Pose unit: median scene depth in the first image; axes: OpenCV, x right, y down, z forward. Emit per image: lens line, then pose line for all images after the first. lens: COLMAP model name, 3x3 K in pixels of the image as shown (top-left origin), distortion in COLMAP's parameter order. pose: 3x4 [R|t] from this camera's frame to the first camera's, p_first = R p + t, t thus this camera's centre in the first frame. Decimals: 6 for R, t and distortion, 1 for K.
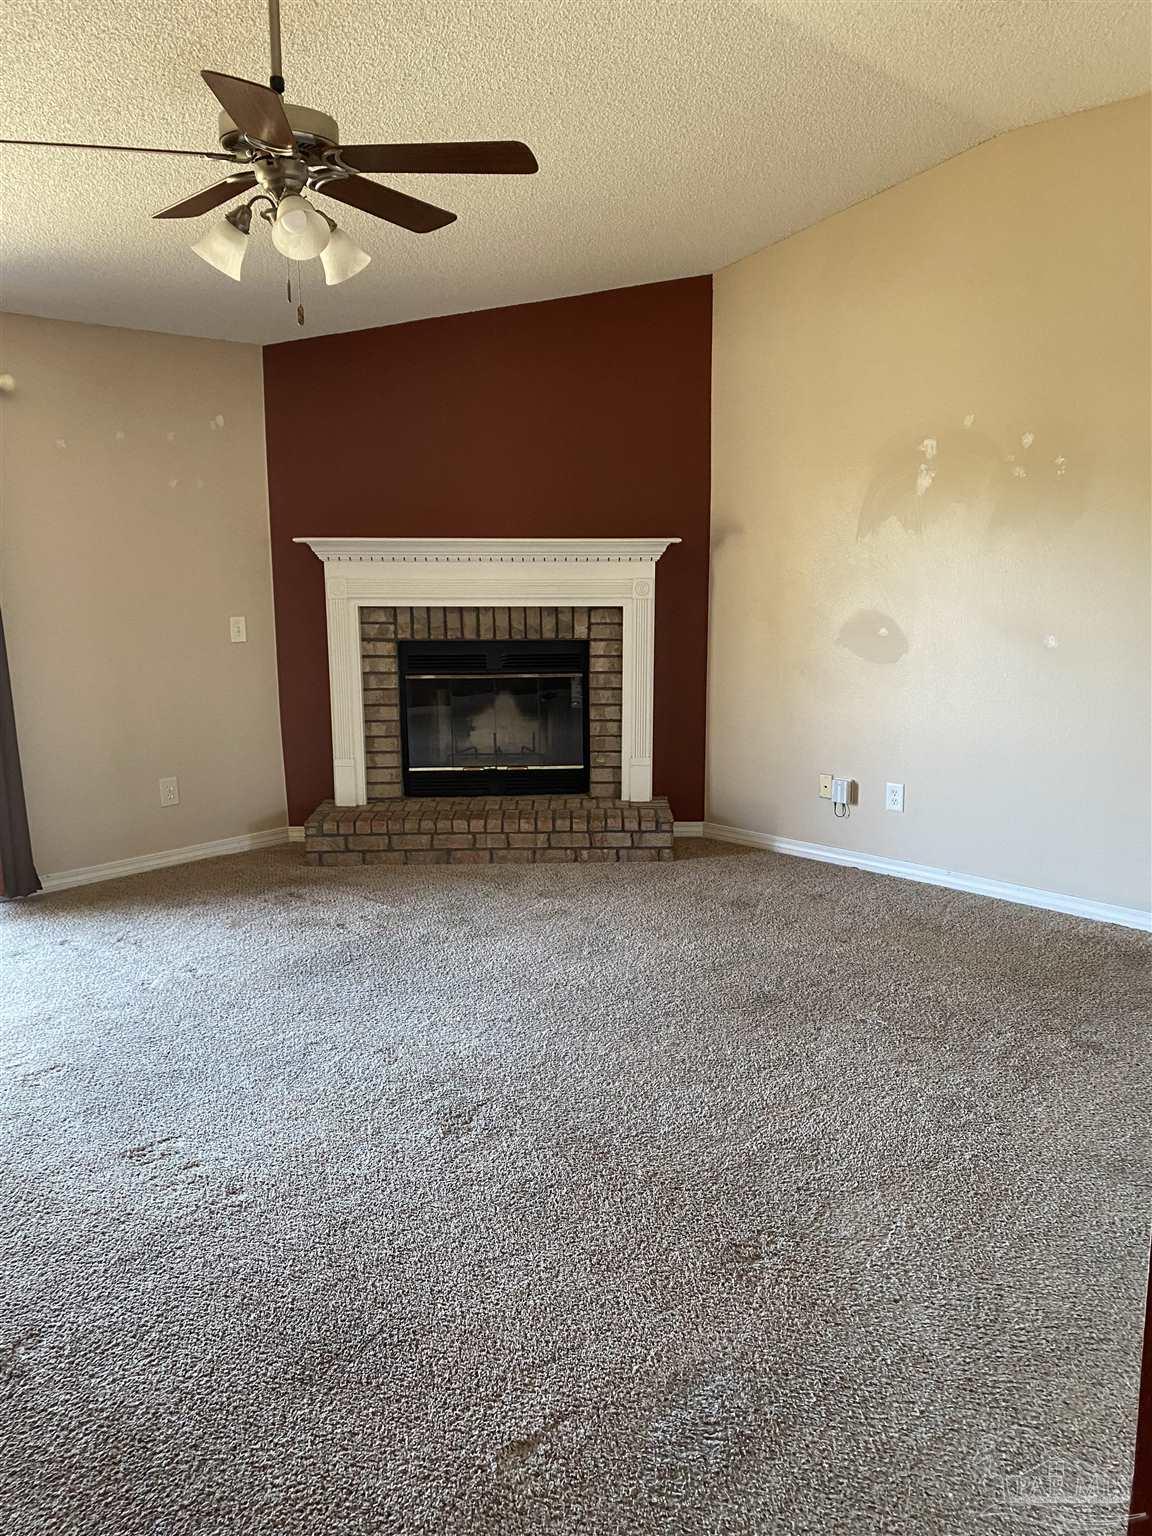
lens RADIAL K [[1174.0, 0, 569.1], [0, 1174.0, 752.5], [0, 0, 1]] dist [0.036836, -0.028484]
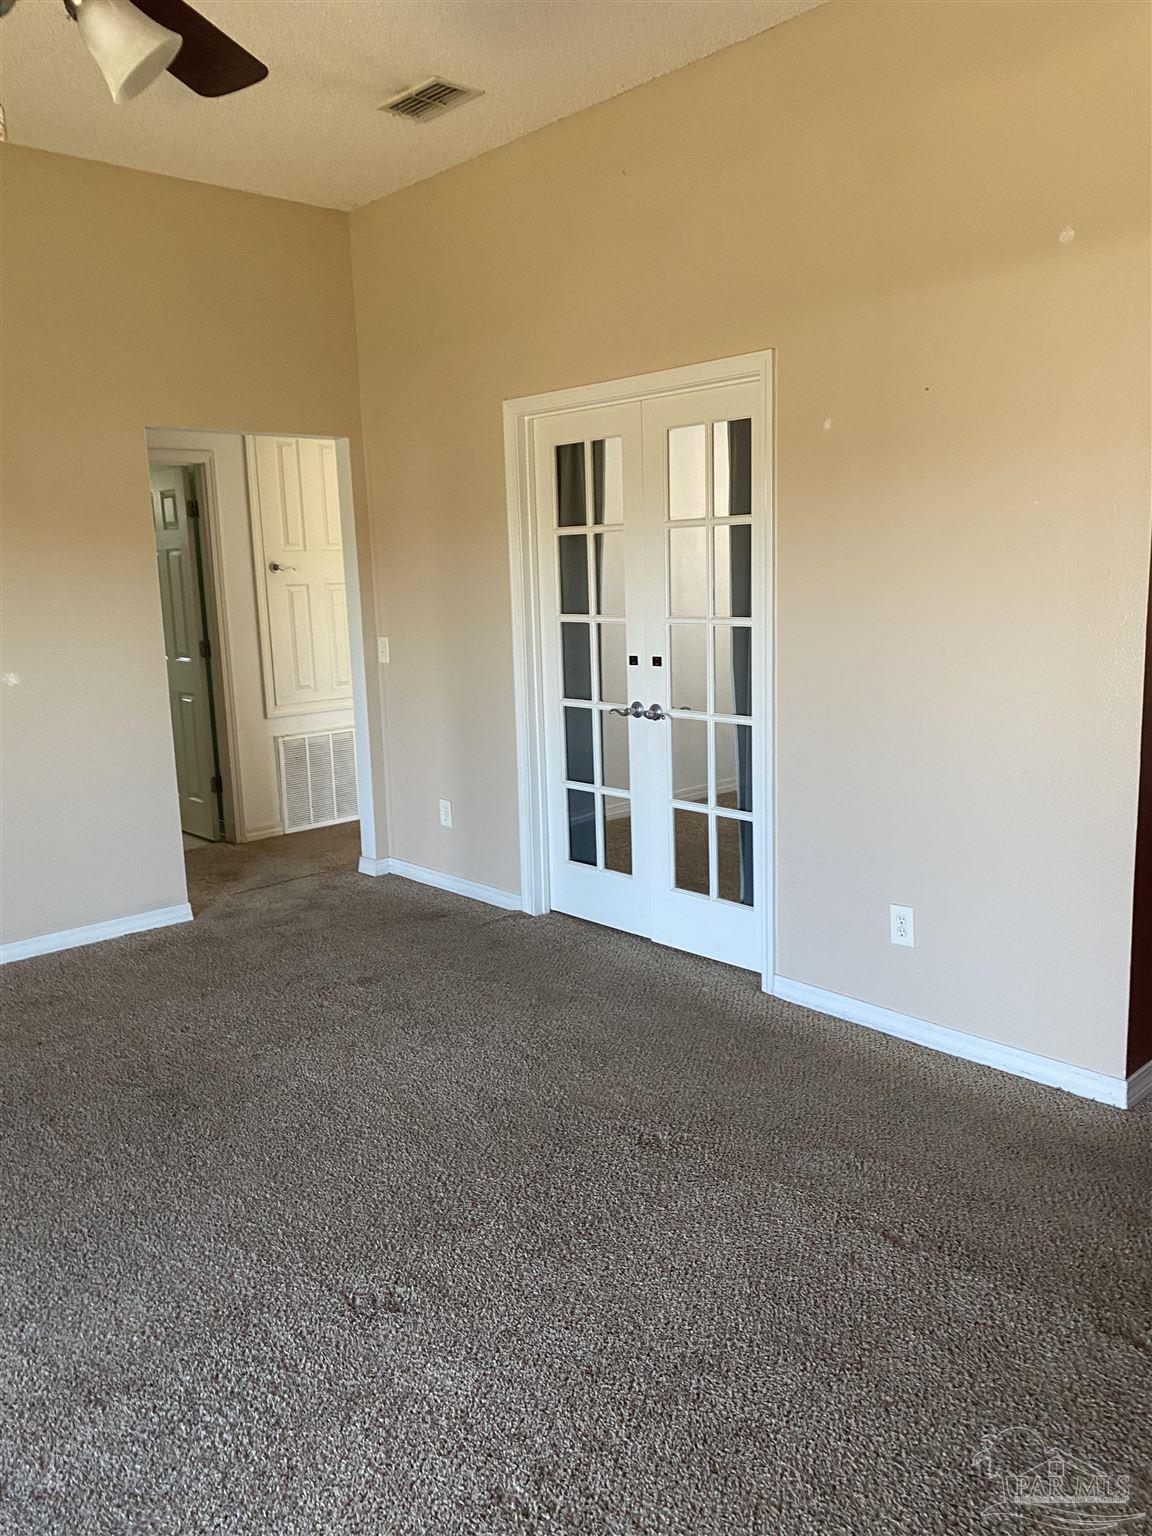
lens RADIAL K [[1174.0, 0, 569.1], [0, 1174.0, 752.5], [0, 0, 1]] dist [0.036836, -0.028484]
pose [[0.048583, -0.159713, 0.985967, -0.950454], [0.215661, 0.965526, 0.145775, -0.142926], [-0.975259, 0.205552, 0.081352, 0.890026]]
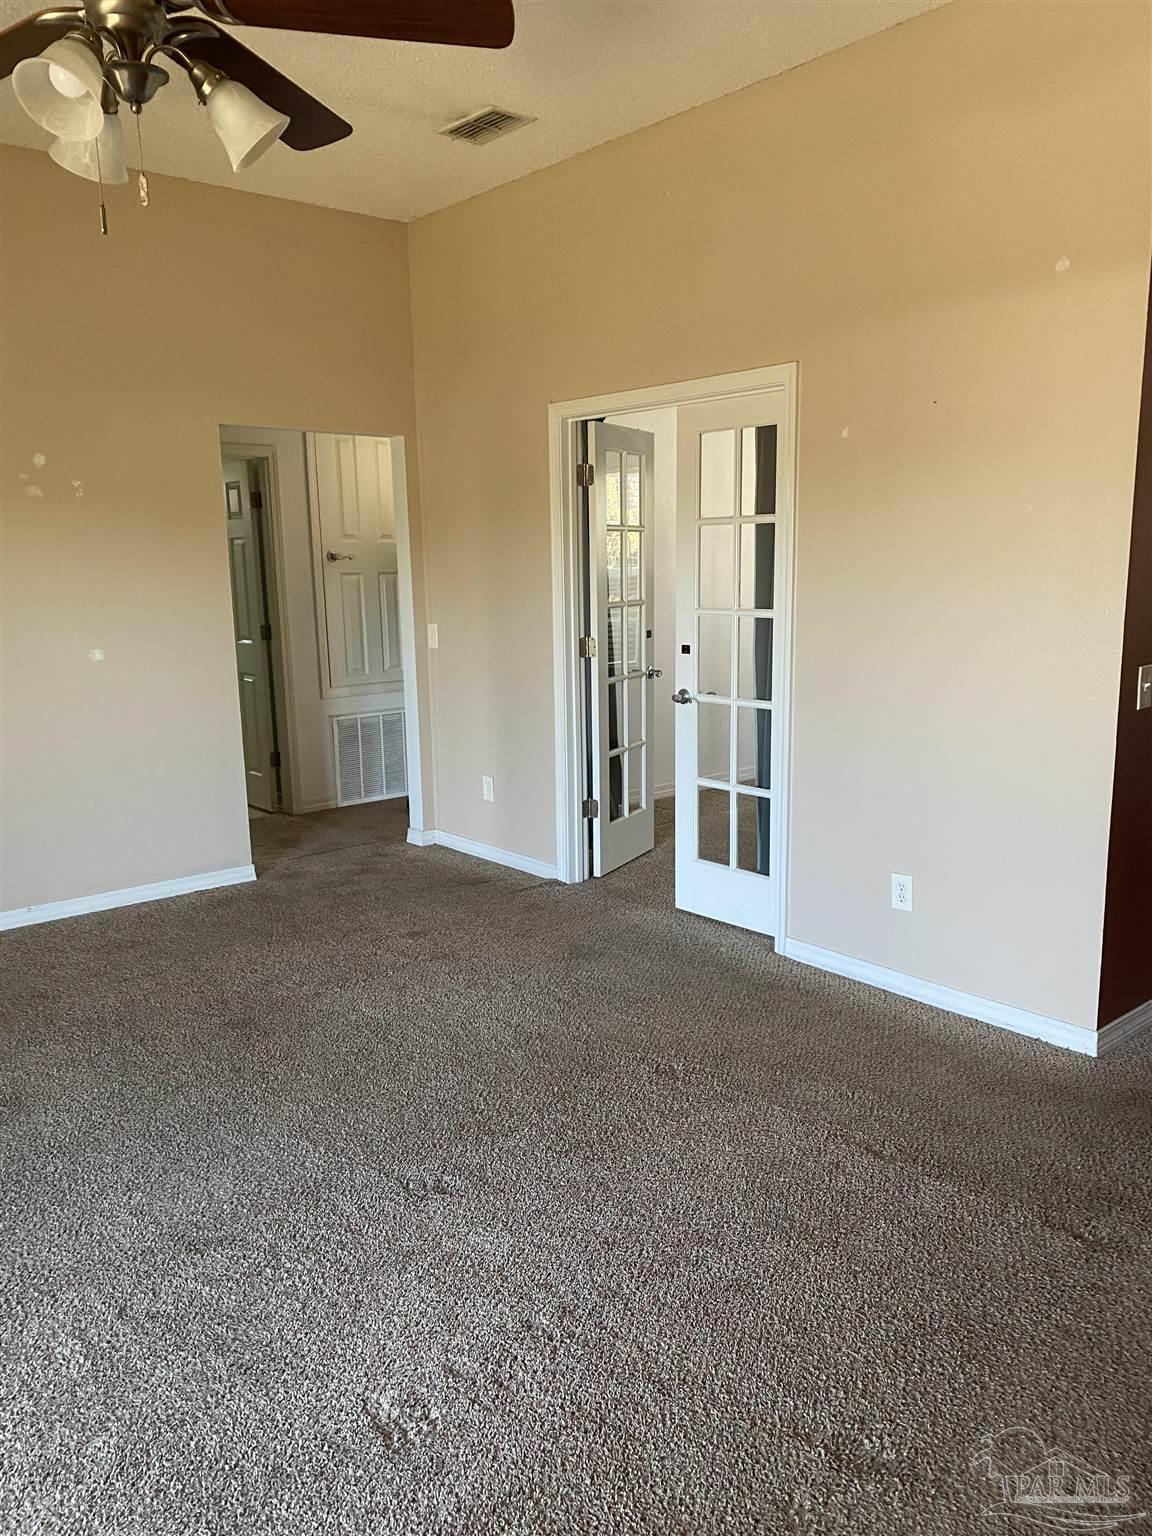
lens RADIAL K [[1158.3, 0, 577.6], [0, 1158.3, 776.5], [0, 0, 1]] dist [0.078893, -0.131999]
pose [[0.076877, -0.185580, 0.979617, -1.085057], [0.200793, 0.965276, 0.167106, -0.140874], [-0.976612, 0.183854, 0.111471, 0.876353]]
